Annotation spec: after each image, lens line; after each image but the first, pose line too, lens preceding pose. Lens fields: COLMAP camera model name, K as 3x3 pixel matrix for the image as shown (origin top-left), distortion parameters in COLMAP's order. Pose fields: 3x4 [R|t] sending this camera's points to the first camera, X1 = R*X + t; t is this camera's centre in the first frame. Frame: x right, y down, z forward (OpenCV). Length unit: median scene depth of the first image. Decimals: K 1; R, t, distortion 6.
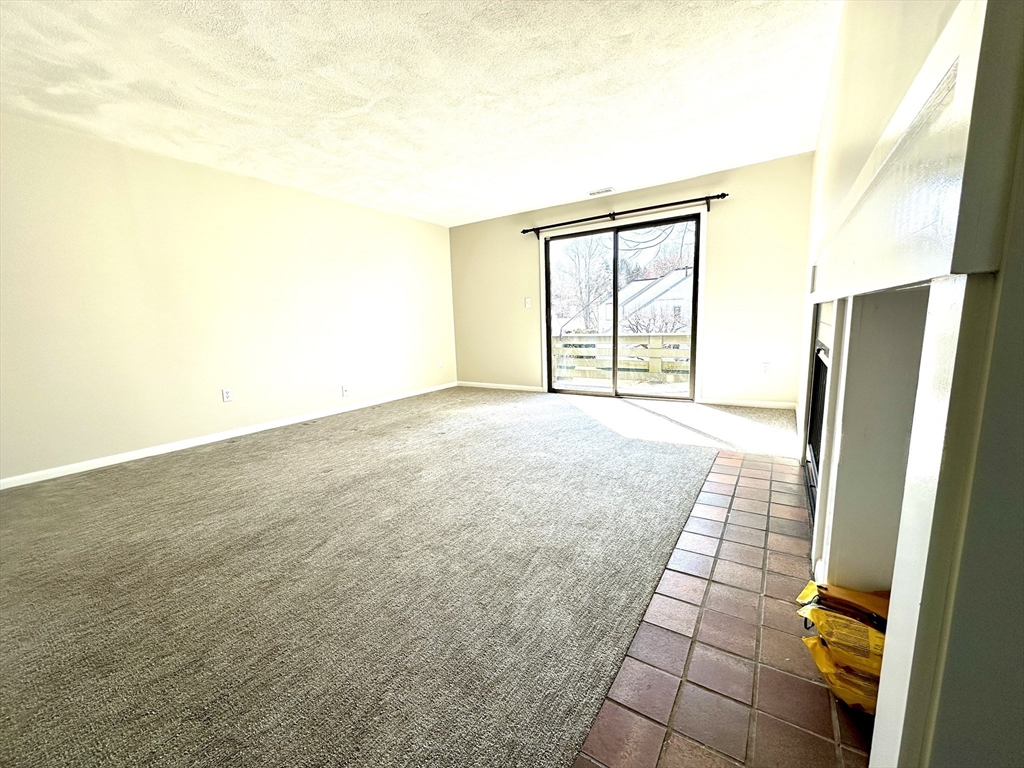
lens RADIAL K [[405.2, 0, 514.2], [0, 405.2, 385.5], [0, 0, 1]] dist [-0.001239, -0.000042]
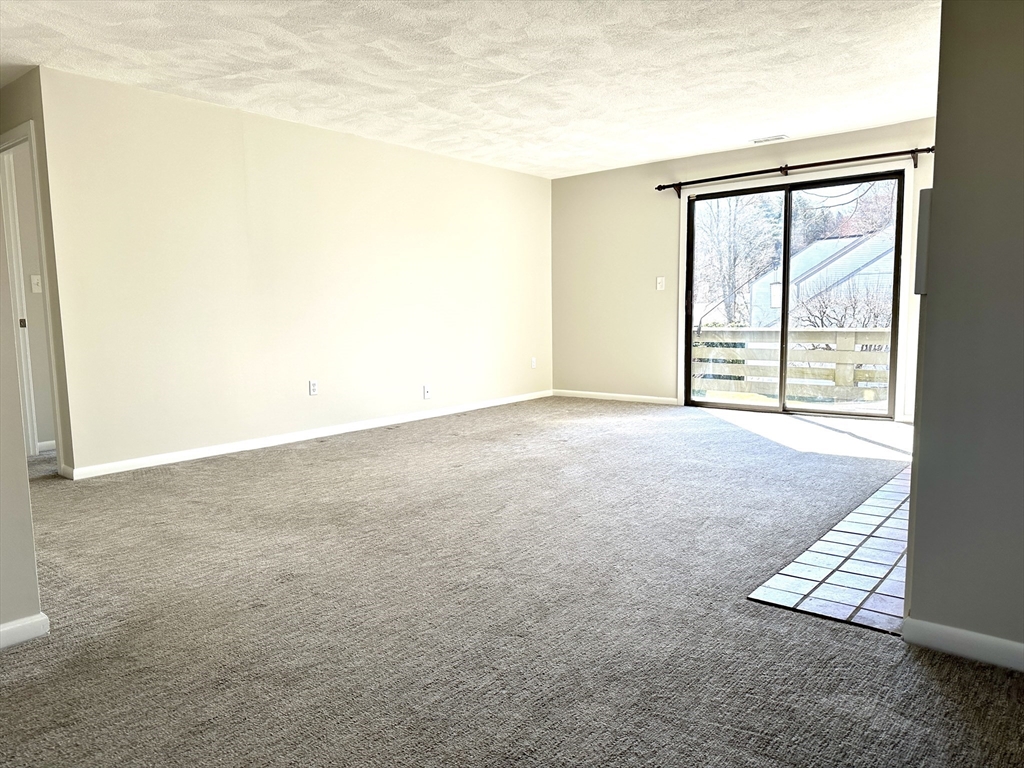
lens RADIAL K [[720.5, 0, 515.3], [0, 720.5, 389.4], [0, 0, 1]] dist [0.046393, -0.042036]
pose [[0.993917, 0.029636, -0.106074, -0.100831], [-0.034208, 0.998551, -0.041544, 0.062439], [0.104689, 0.044920, 0.993490, -0.383291]]
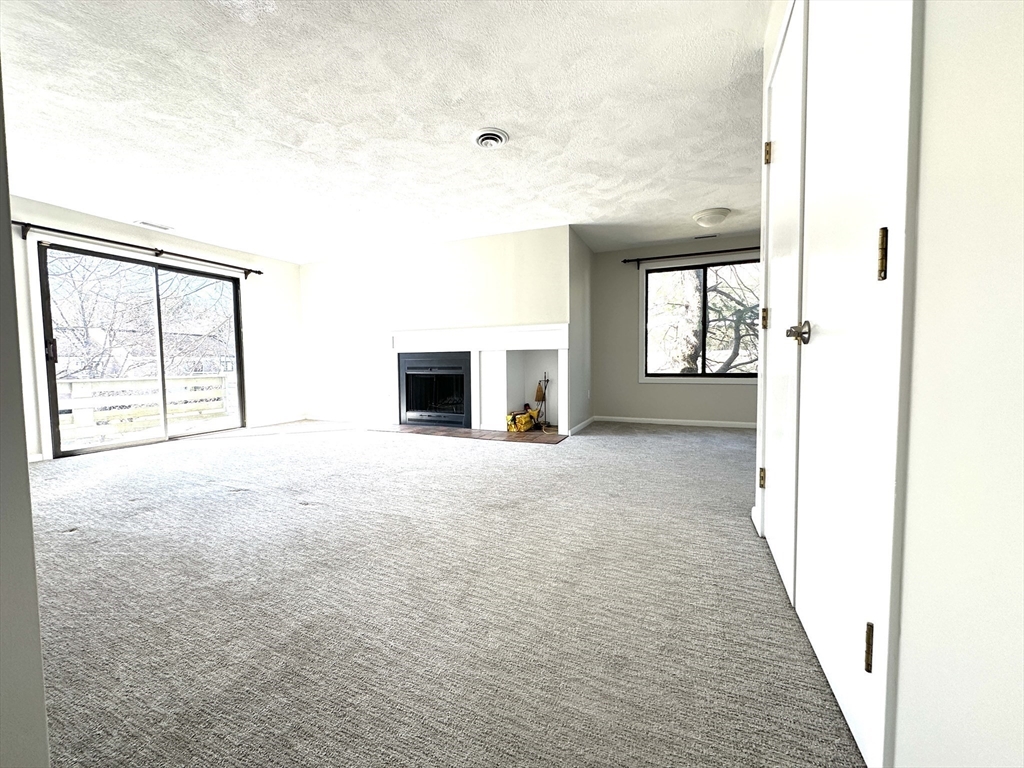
lens RADIAL K [[405.2, 0, 516.3], [0, 405.2, 377.8], [0, 0, 1]] dist [-0.001239, -0.000042]
pose [[-0.183761, -0.000535, 0.982971, -0.885077], [0.172238, 0.984511, 0.032735, -0.007297], [-0.967763, 0.175321, -0.180823, 0.406370]]
